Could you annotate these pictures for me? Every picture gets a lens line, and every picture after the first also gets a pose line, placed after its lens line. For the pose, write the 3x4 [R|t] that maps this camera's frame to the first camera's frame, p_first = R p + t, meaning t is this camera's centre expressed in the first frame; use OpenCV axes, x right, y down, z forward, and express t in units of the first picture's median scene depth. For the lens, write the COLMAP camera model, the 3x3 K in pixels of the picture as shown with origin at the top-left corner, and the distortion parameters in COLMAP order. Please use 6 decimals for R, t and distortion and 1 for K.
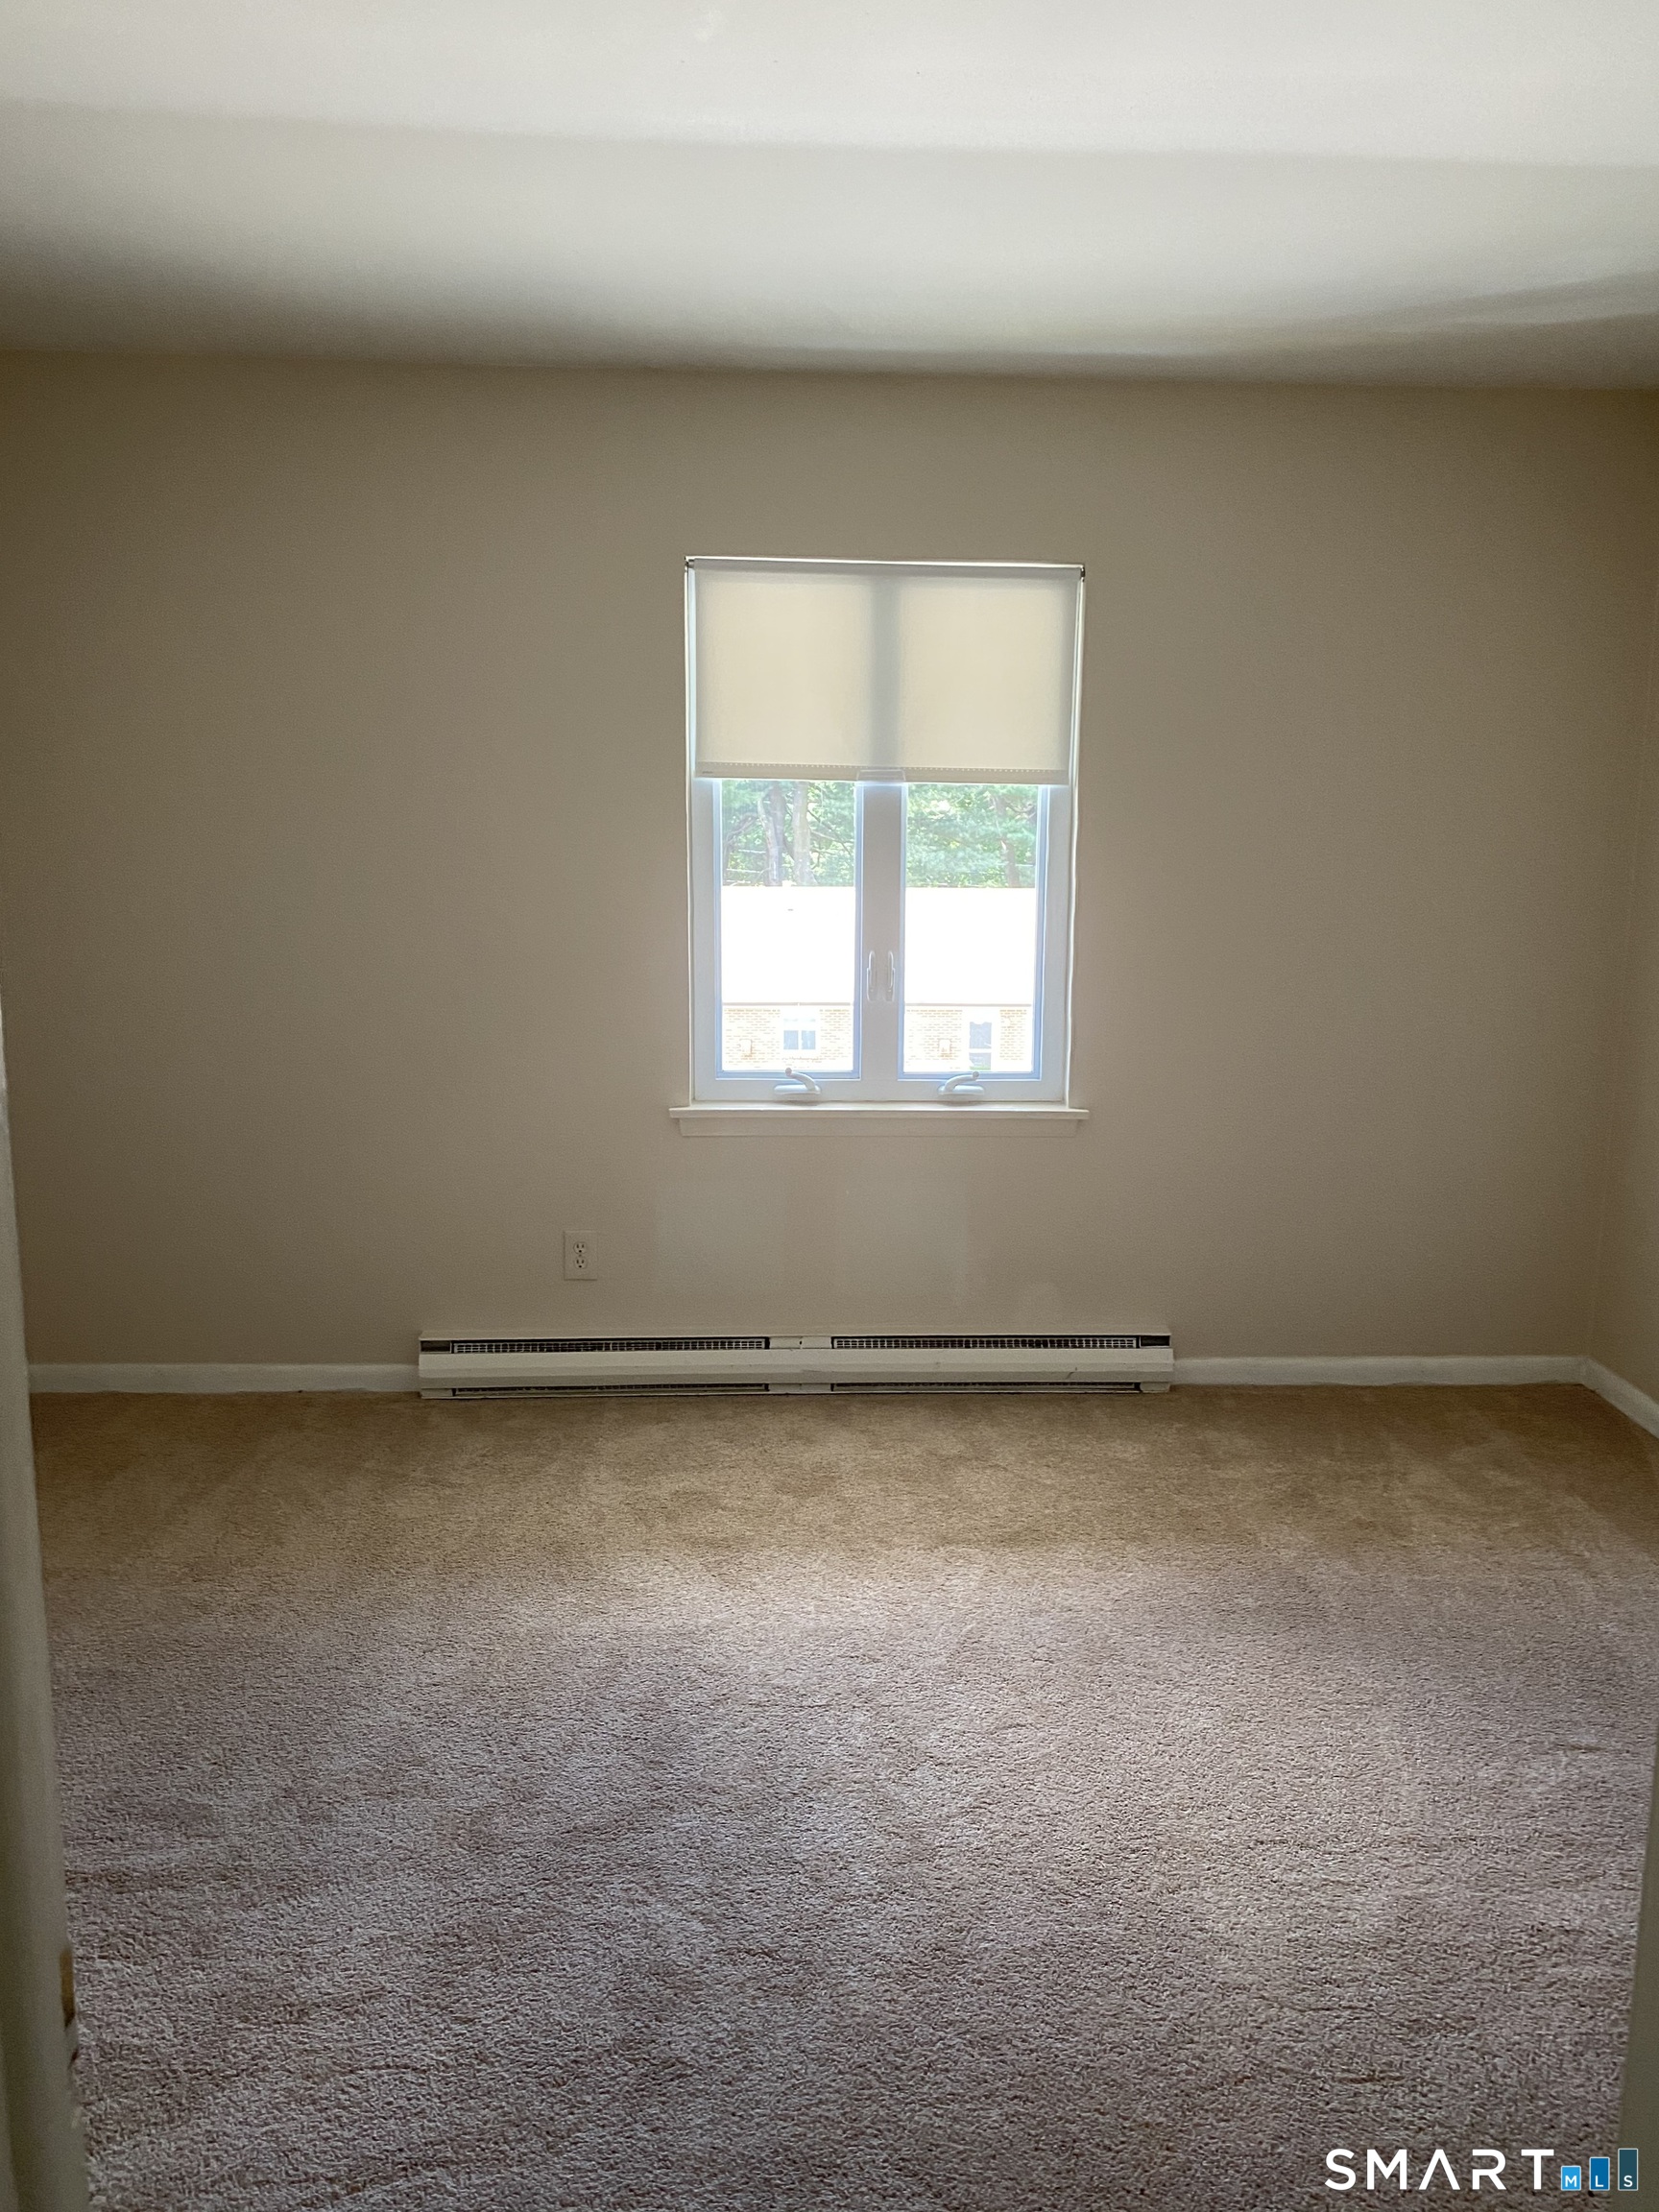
lens RADIAL K [[1762.5, 0, 831.0], [0, 1762.5, 1061.7], [0, 0, 1]] dist [0.121744, -0.266590]
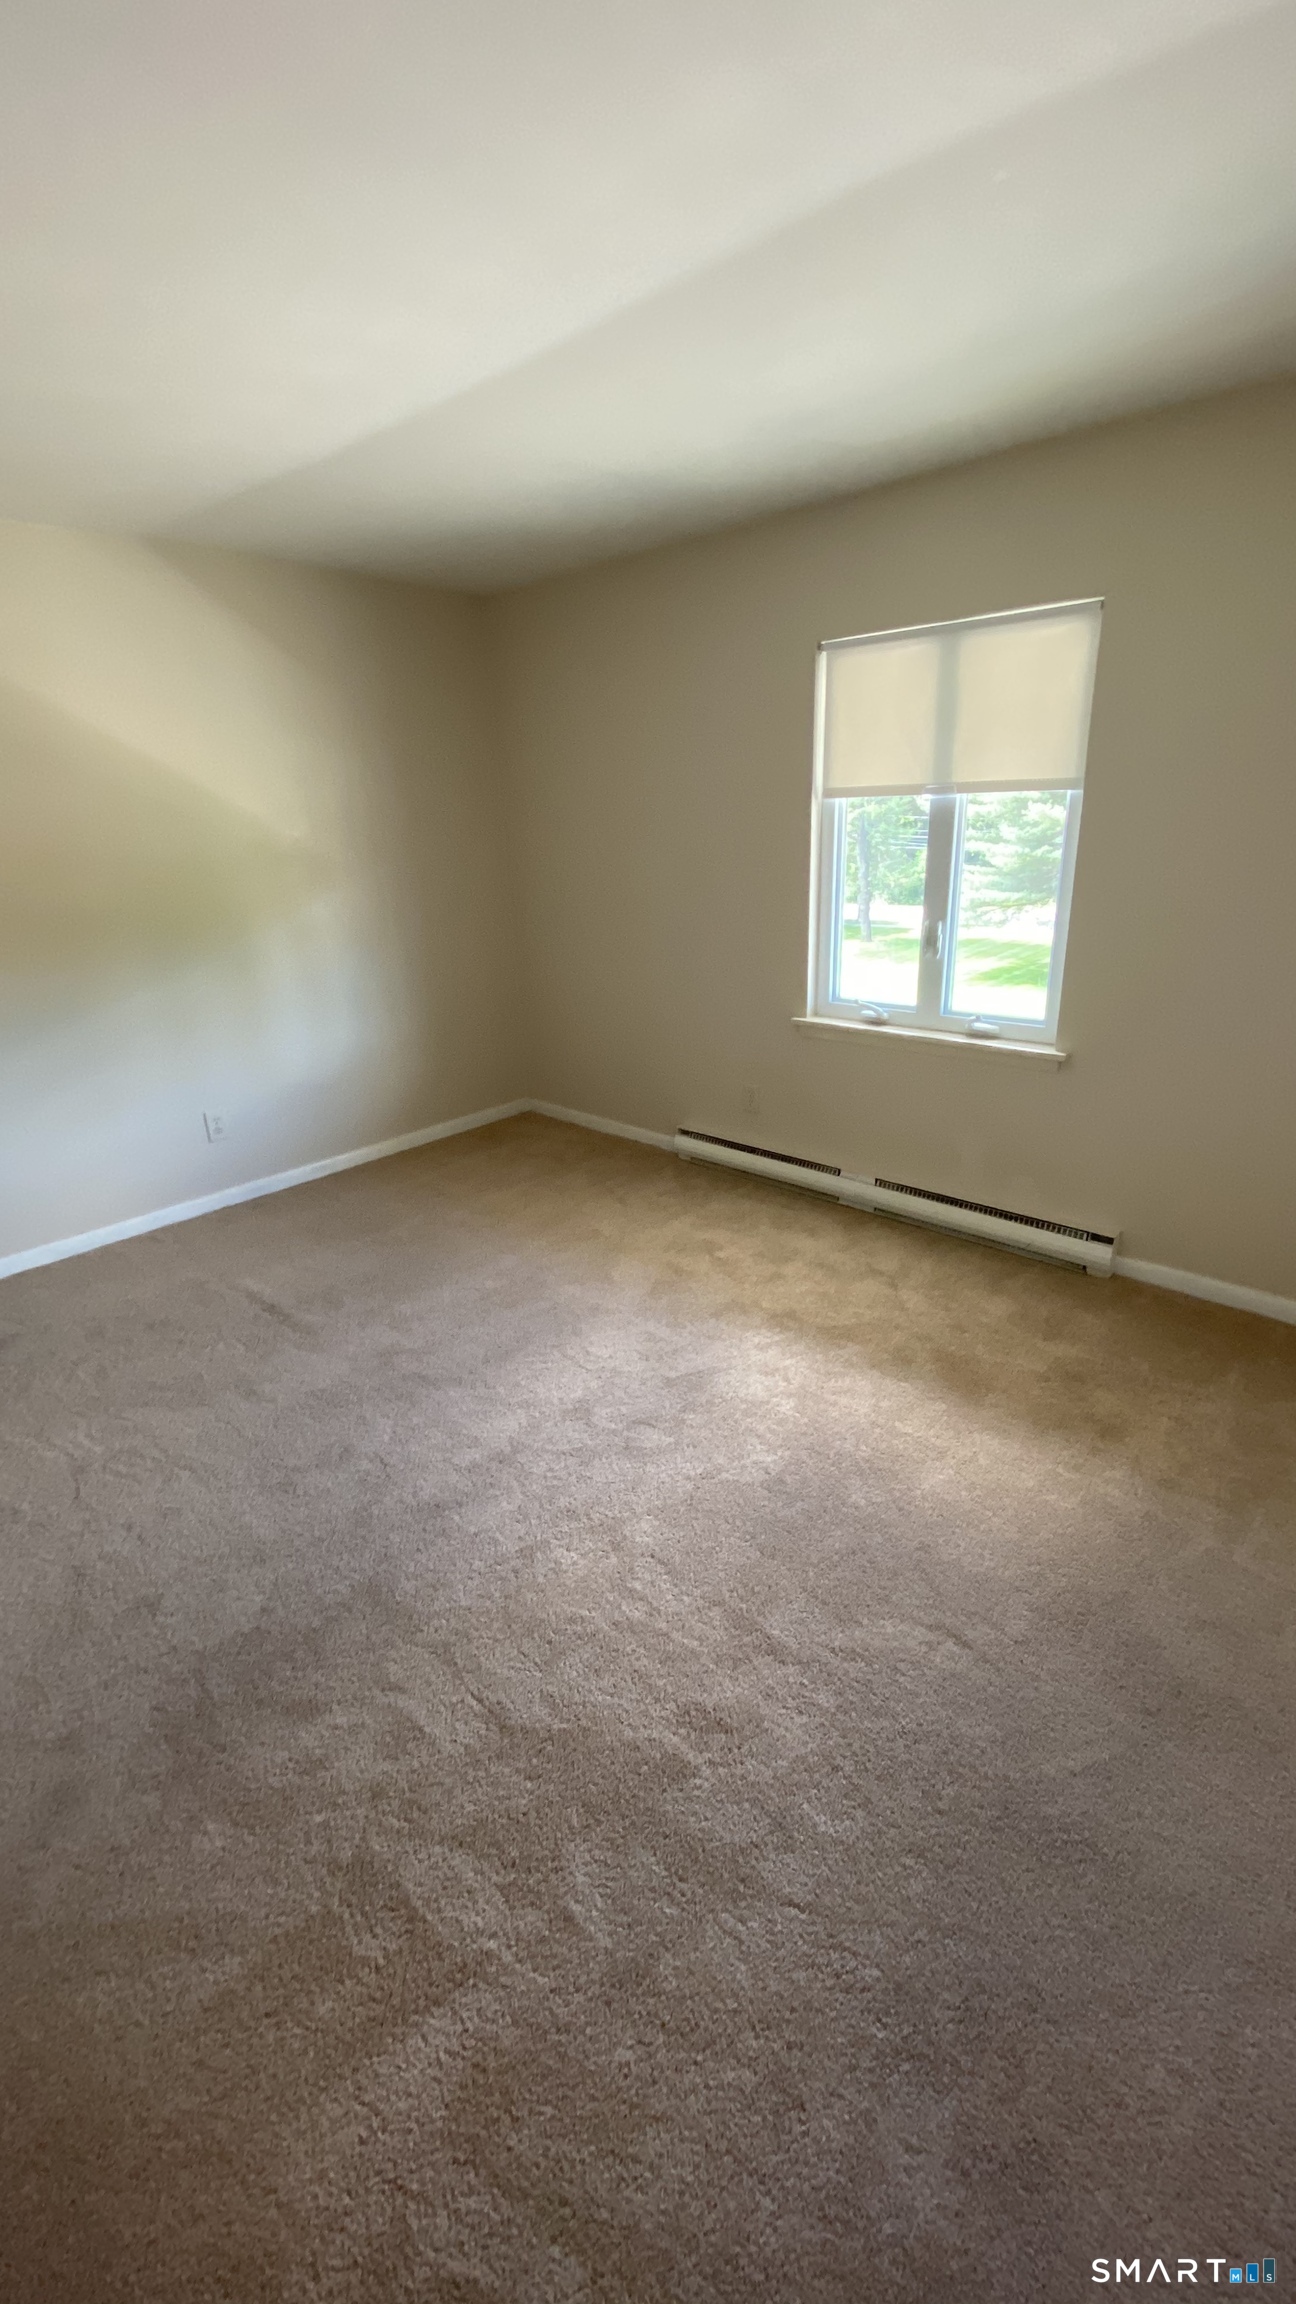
lens RADIAL K [[929.8, 0, 646.9], [0, 929.8, 1150.3], [0, 0, 1]] dist [0.013226, -0.019479]
pose [[0.679426, 0.211249, -0.702676, 0.441973], [-0.062995, 0.970917, 0.230981, -0.043670], [0.731035, -0.112670, 0.672974, 0.320753]]
